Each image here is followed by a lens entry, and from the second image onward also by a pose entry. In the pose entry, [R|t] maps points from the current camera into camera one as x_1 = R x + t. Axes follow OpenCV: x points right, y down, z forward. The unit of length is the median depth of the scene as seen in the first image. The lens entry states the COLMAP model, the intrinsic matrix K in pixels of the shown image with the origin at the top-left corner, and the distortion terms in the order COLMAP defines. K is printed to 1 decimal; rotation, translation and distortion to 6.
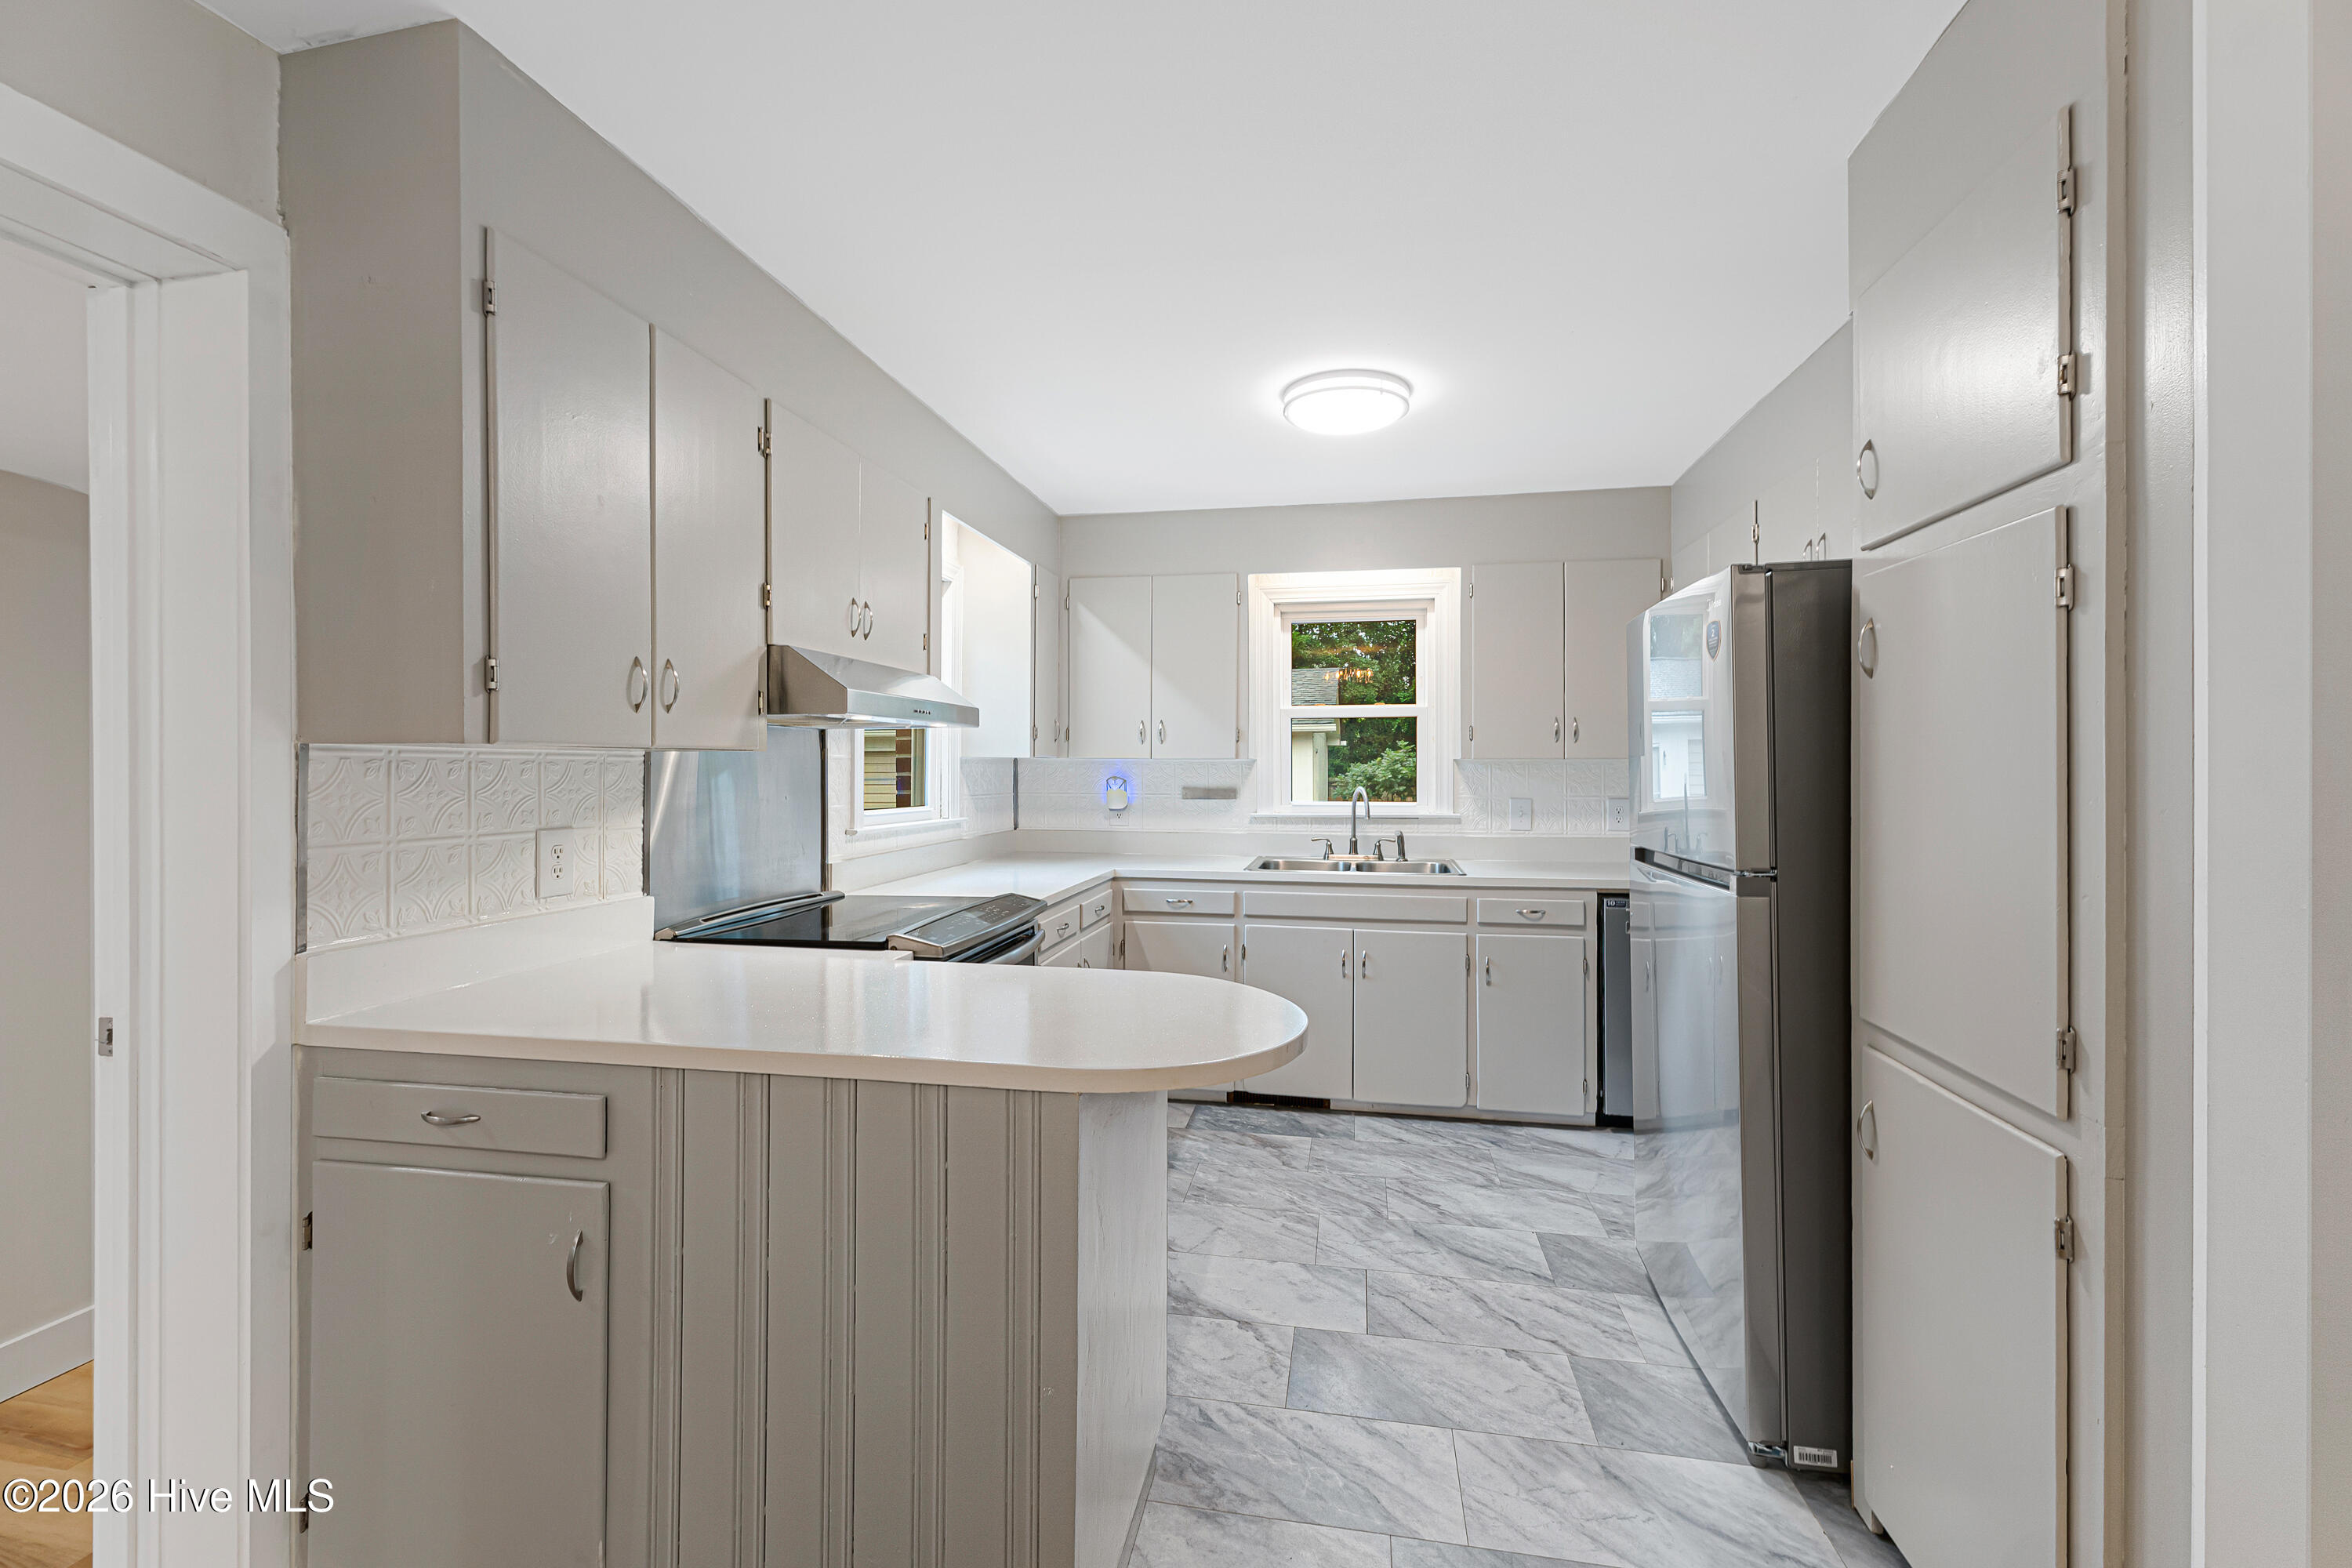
lens RADIAL K [[994.5, 0, 1170.7], [0, 994.5, 770.1], [0, 0, 1]] dist [0.013451, -0.002218]
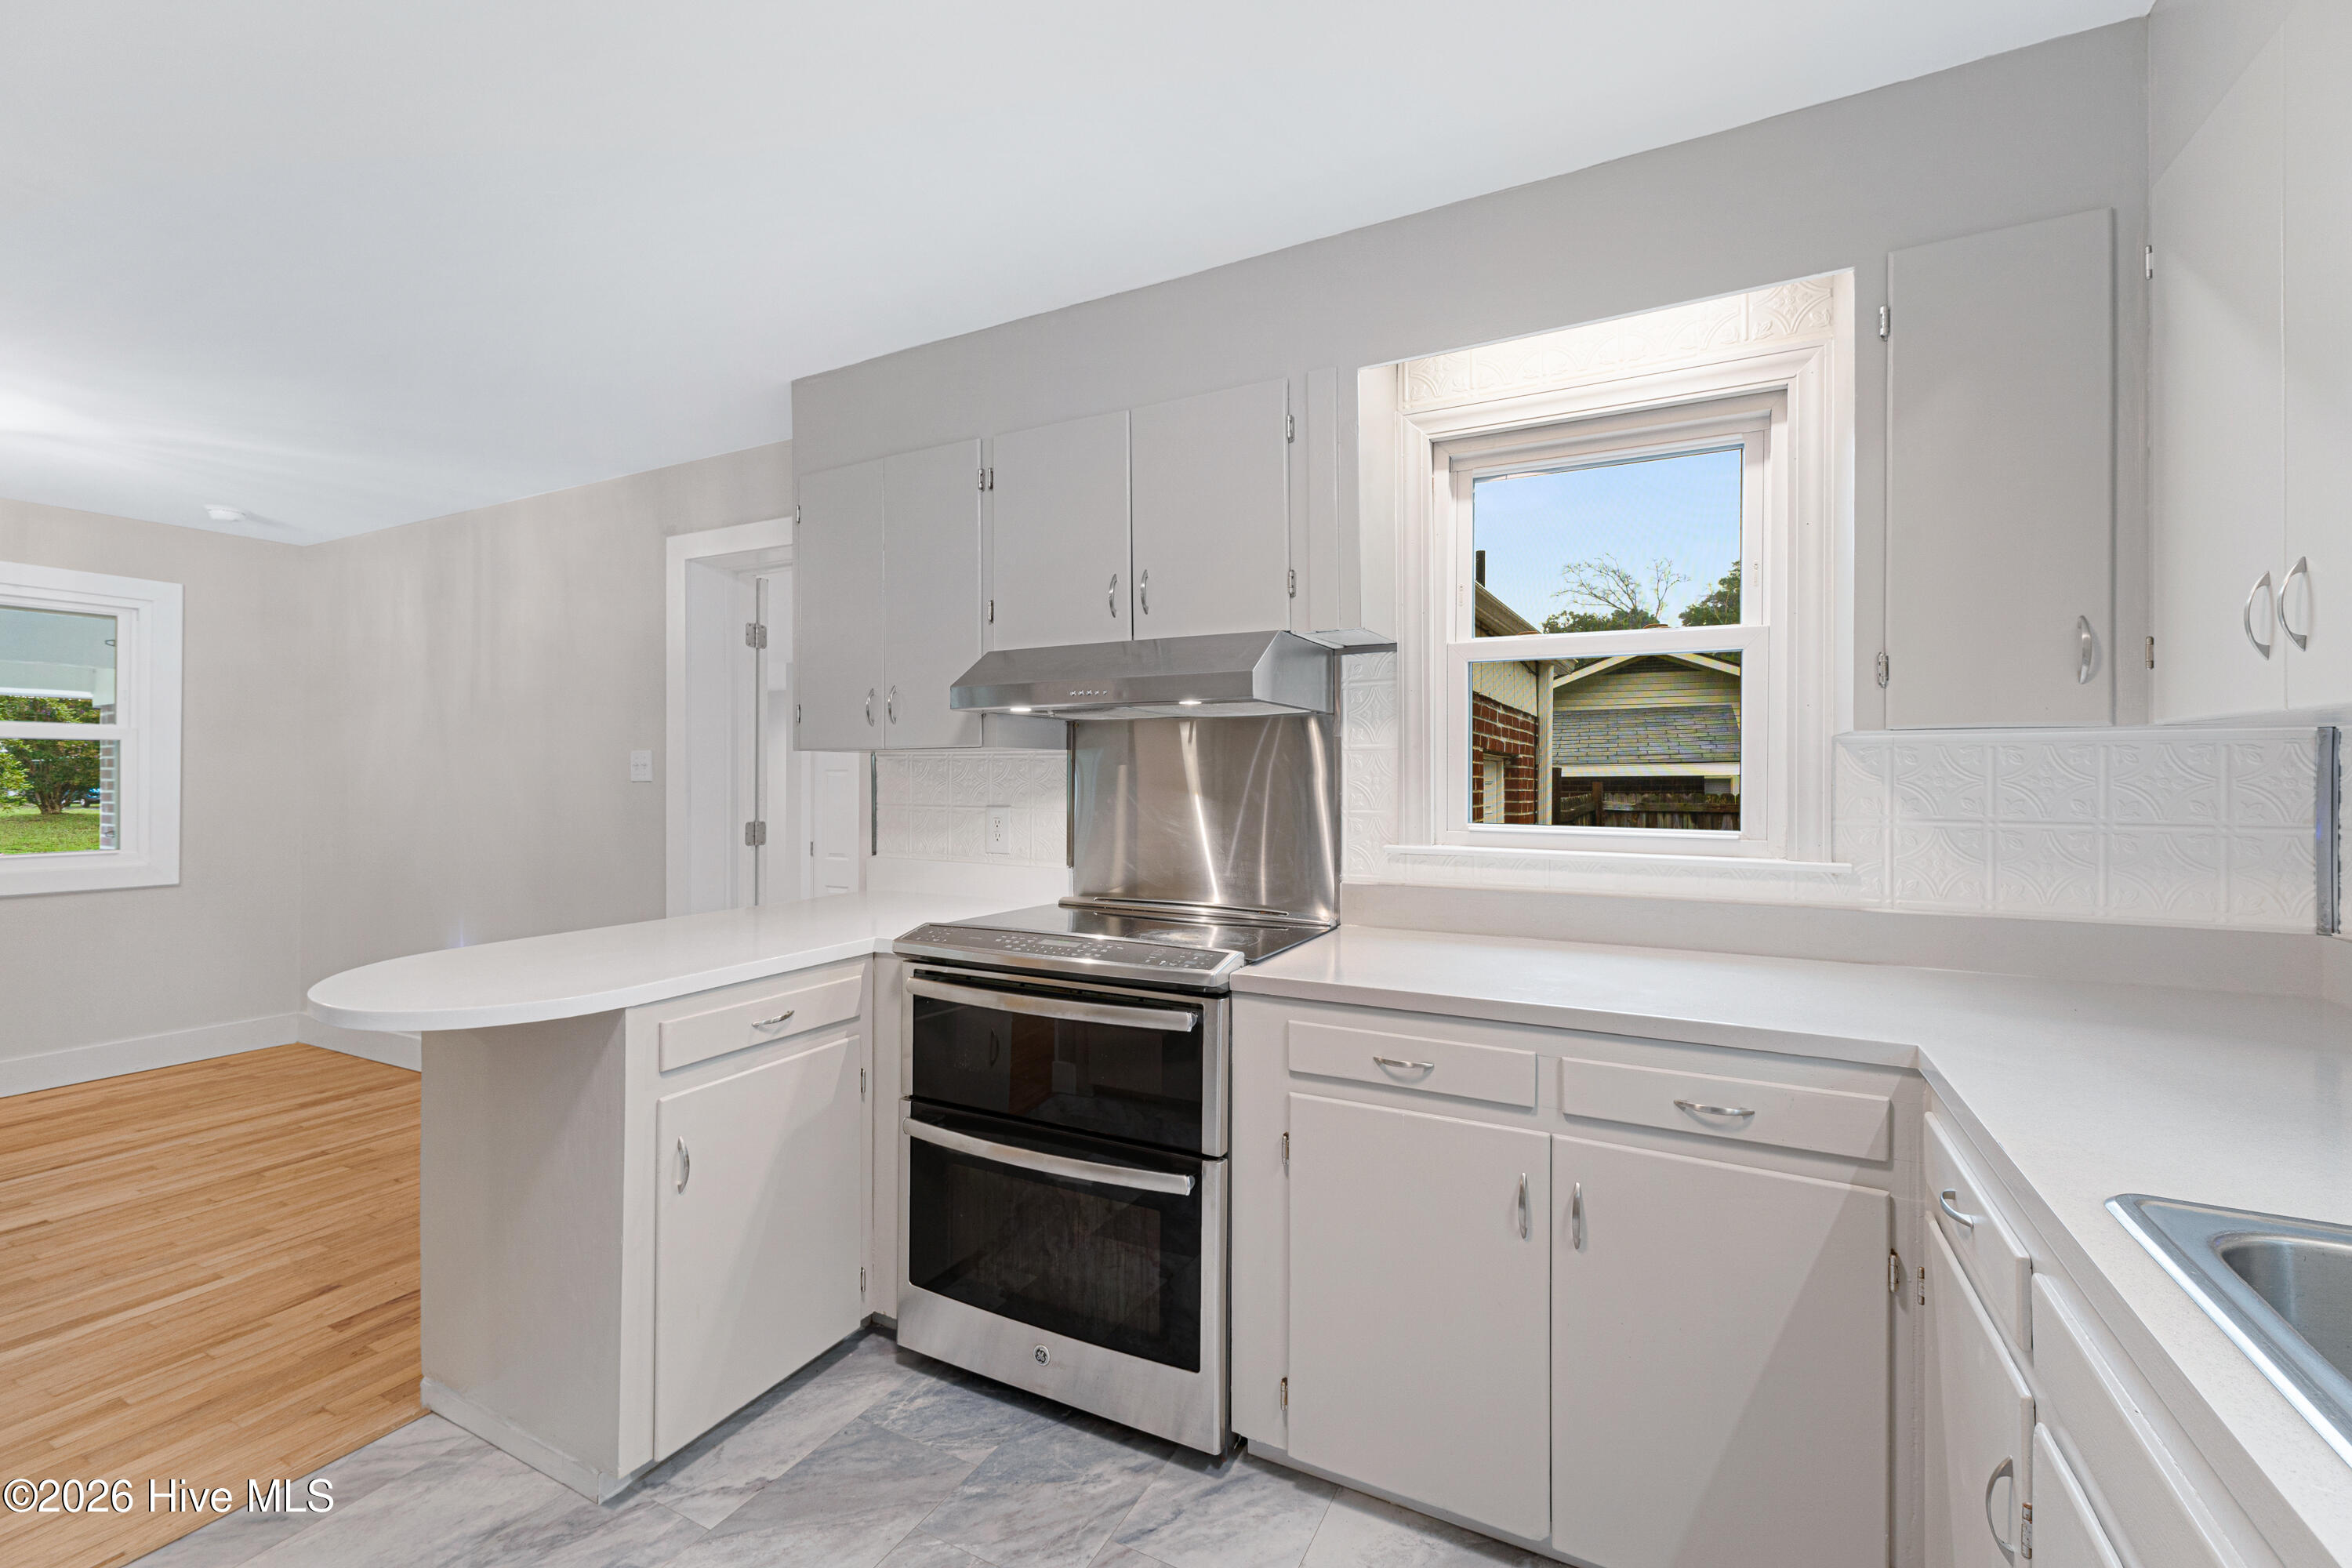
lens RADIAL K [[994.5, 0, 1171.7], [0, 994.5, 779.2], [0, 0, 1]] dist [0.013451, -0.002218]
pose [[-0.290156, 0.002743, -0.956976, 0.671679], [-0.002859, 0.999989, 0.003733, 0.013224], [0.956975, 0.003819, -0.290145, 1.647218]]
